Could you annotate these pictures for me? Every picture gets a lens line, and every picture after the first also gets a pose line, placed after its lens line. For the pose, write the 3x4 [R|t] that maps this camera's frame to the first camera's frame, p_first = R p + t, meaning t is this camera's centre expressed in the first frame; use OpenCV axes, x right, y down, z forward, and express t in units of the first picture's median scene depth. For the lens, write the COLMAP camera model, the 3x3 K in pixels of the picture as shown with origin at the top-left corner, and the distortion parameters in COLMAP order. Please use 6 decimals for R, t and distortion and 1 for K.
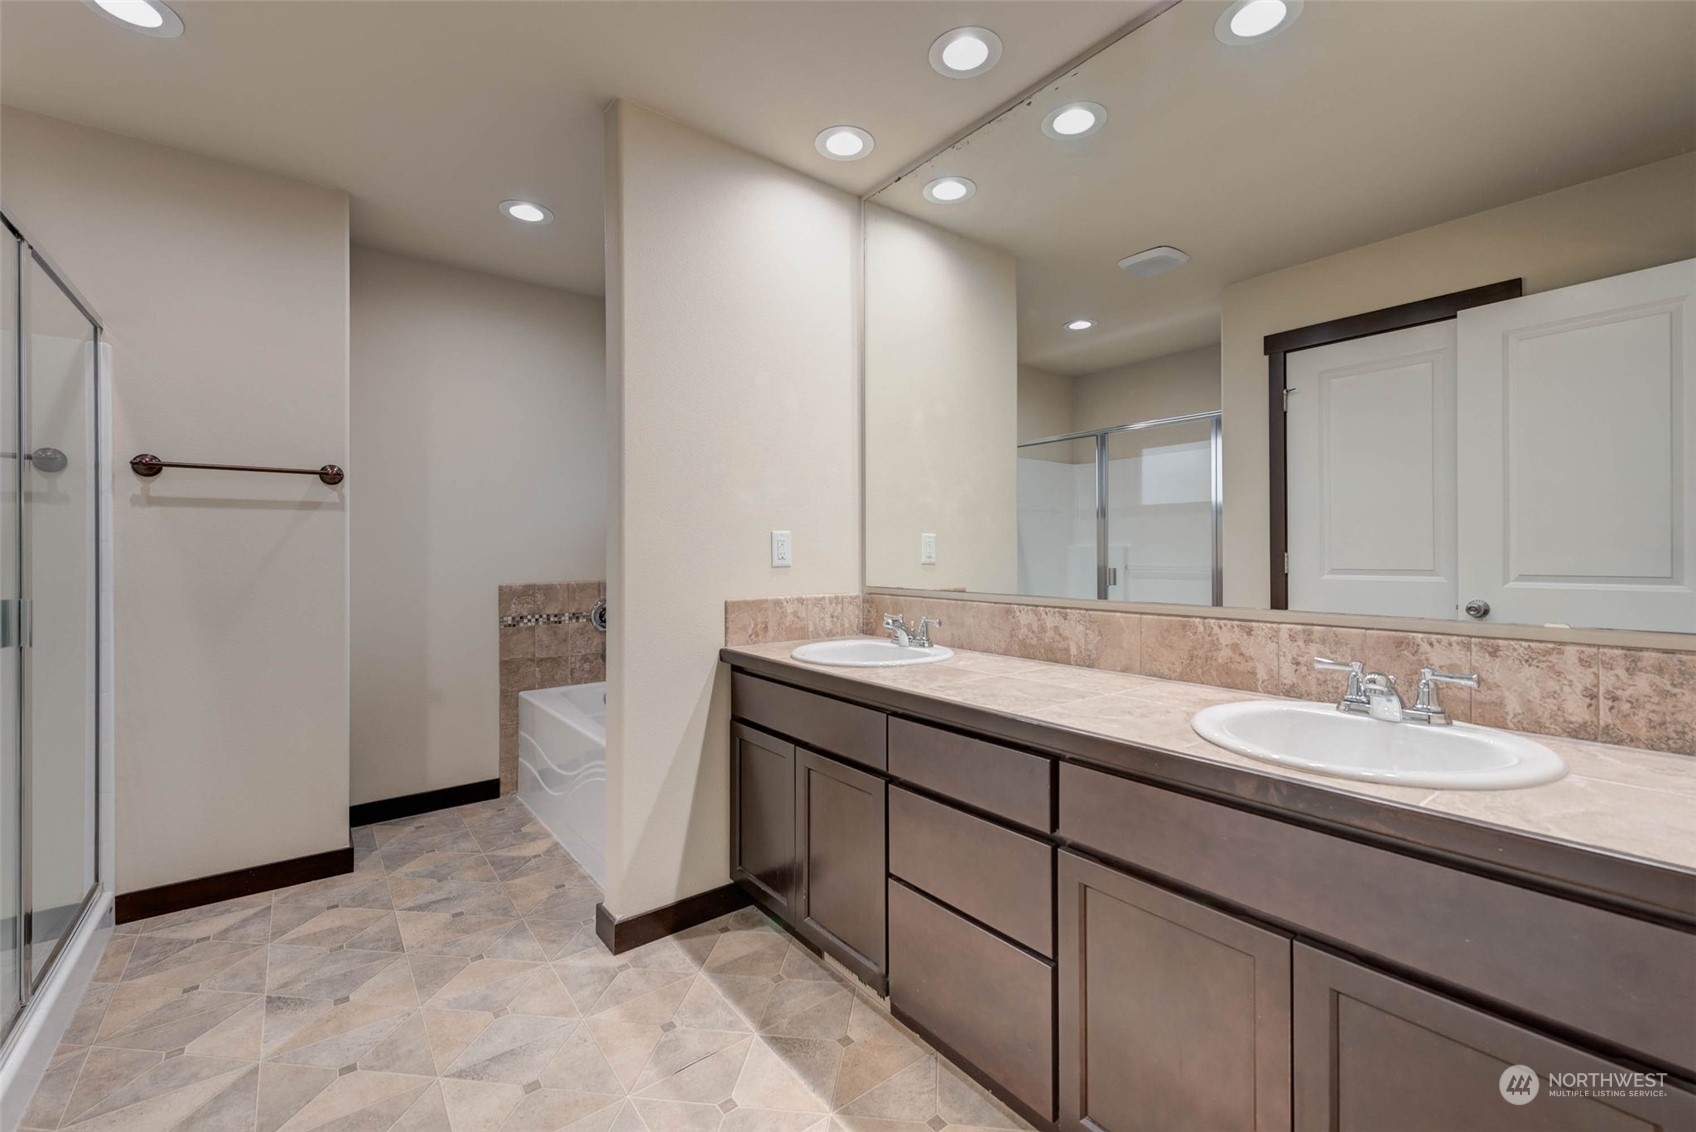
lens RADIAL K [[676.1, 0, 861.2], [0, 676.1, 564.5], [0, 0, 1]] dist [0.008176, -0.001054]
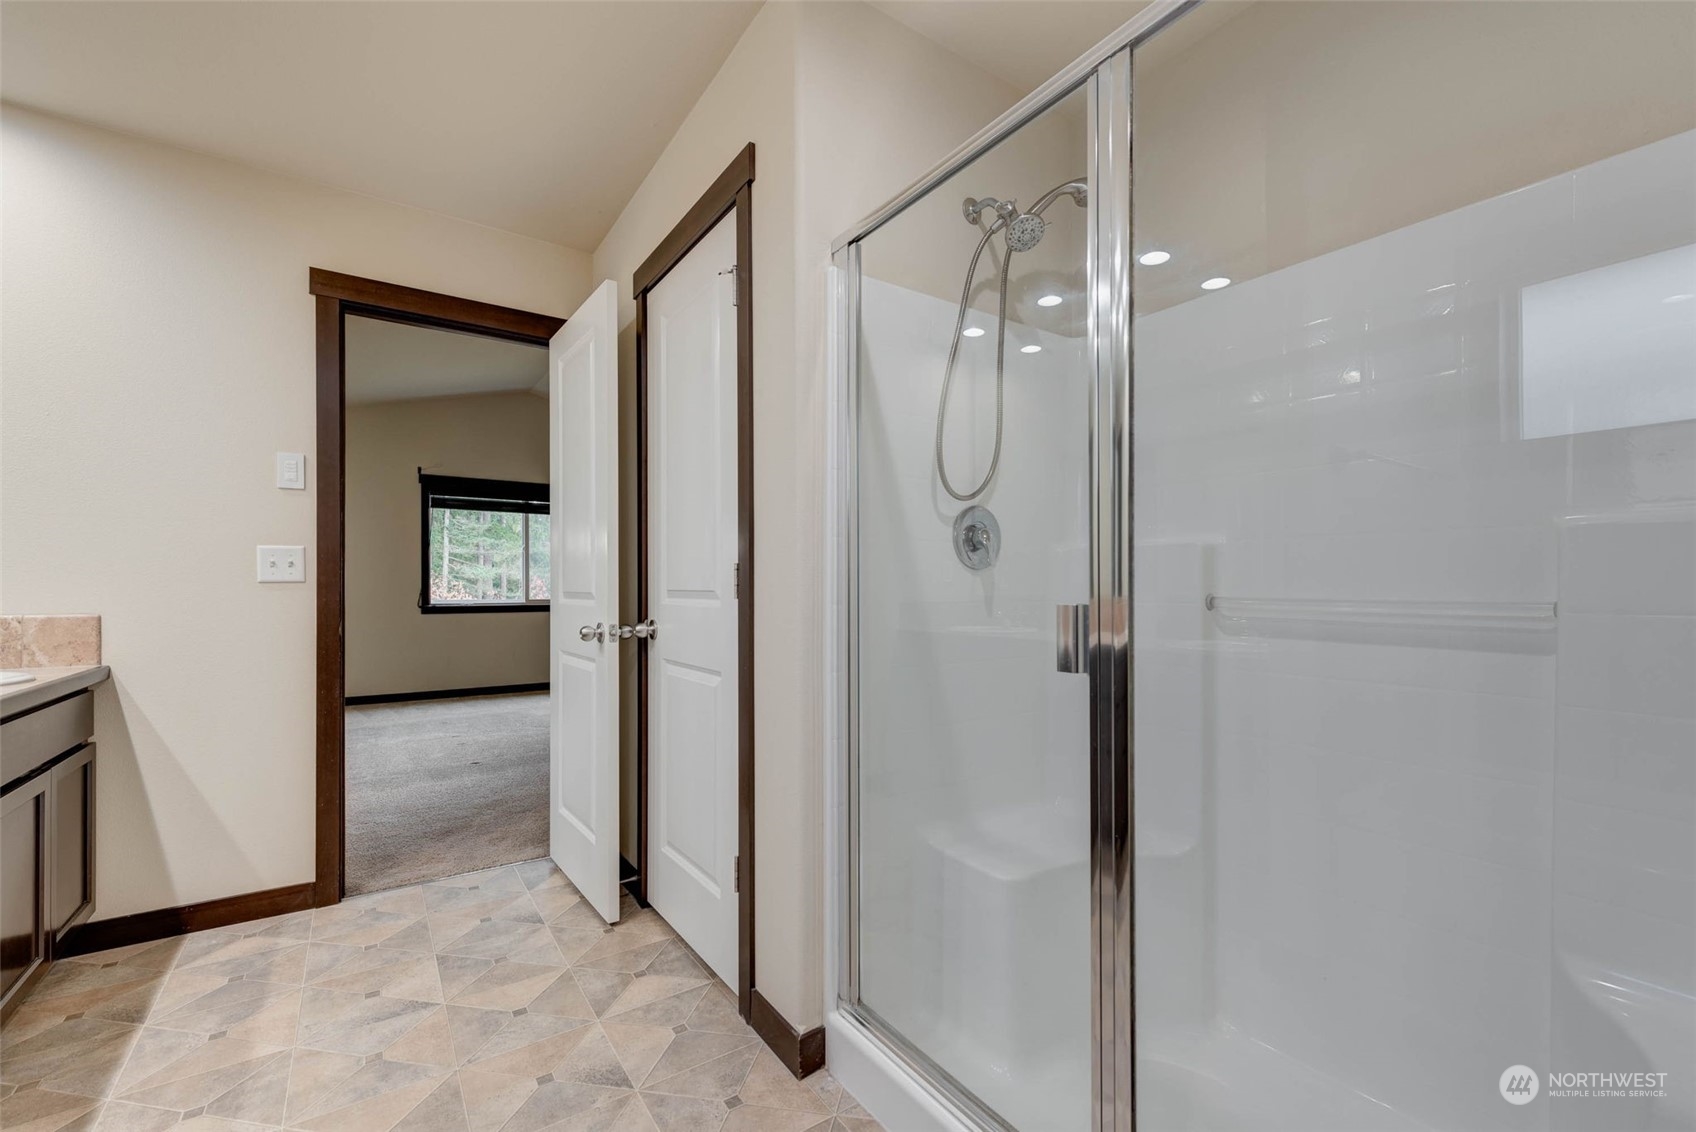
lens RADIAL K [[676.1, 0, 854.6], [0, 676.1, 572.8], [0, 0, 1]] dist [0.008176, -0.001054]
pose [[-0.997977, 0.005742, 0.063320, -1.562521], [0.006108, 0.999966, 0.005581, -0.008276], [-0.063286, 0.005956, -0.997978, 2.257933]]
